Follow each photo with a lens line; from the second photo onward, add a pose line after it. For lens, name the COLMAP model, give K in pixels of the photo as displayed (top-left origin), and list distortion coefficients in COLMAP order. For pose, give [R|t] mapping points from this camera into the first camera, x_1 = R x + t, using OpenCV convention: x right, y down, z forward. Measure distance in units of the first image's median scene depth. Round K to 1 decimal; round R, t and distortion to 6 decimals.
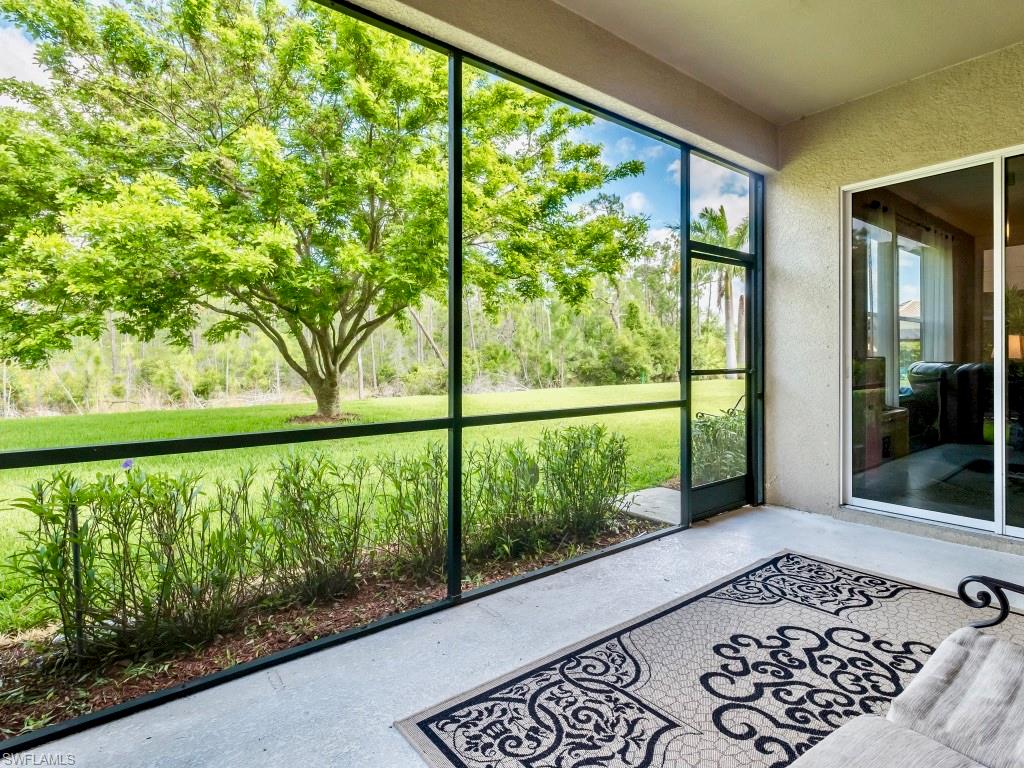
lens RADIAL K [[542.8, 0, 516.1], [0, 542.8, 370.5], [0, 0, 1]] dist [-0.000705, -0.000861]
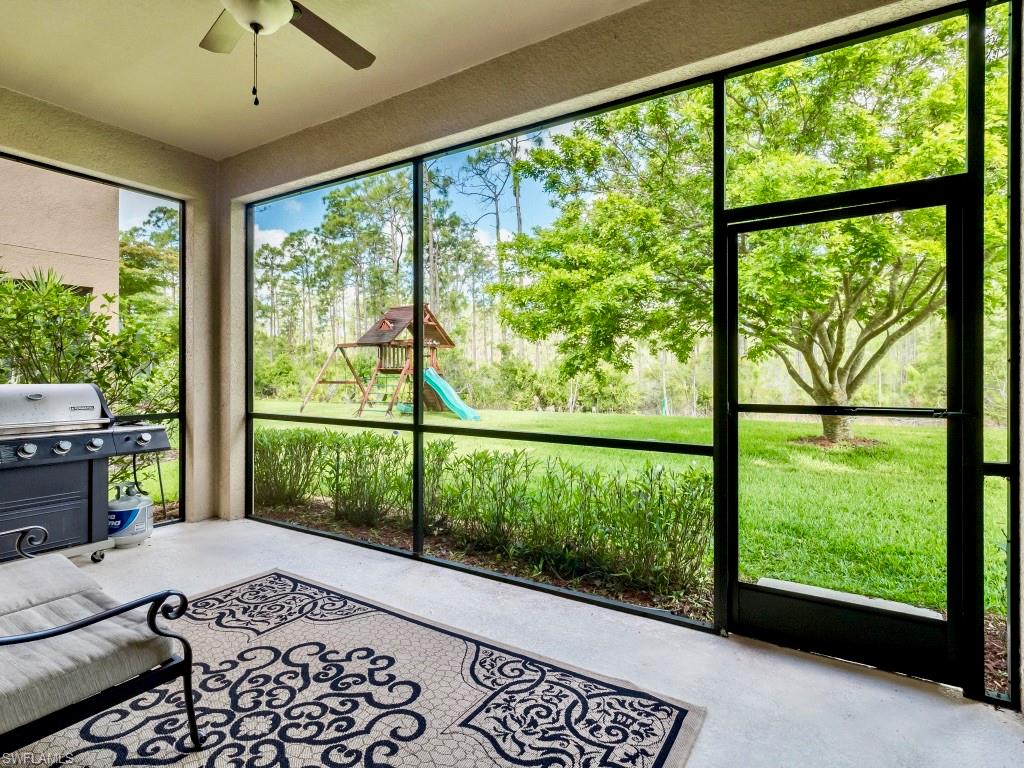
lens RADIAL K [[542.8, 0, 516.1], [0, 542.8, 370.5], [0, 0, 1]] dist [-0.000705, -0.000861]
pose [[0.330593, -0.001280, -0.943773, 1.510550], [-0.020731, 0.999748, -0.008618, -0.052406], [0.943546, 0.022414, 0.330483, 0.908443]]
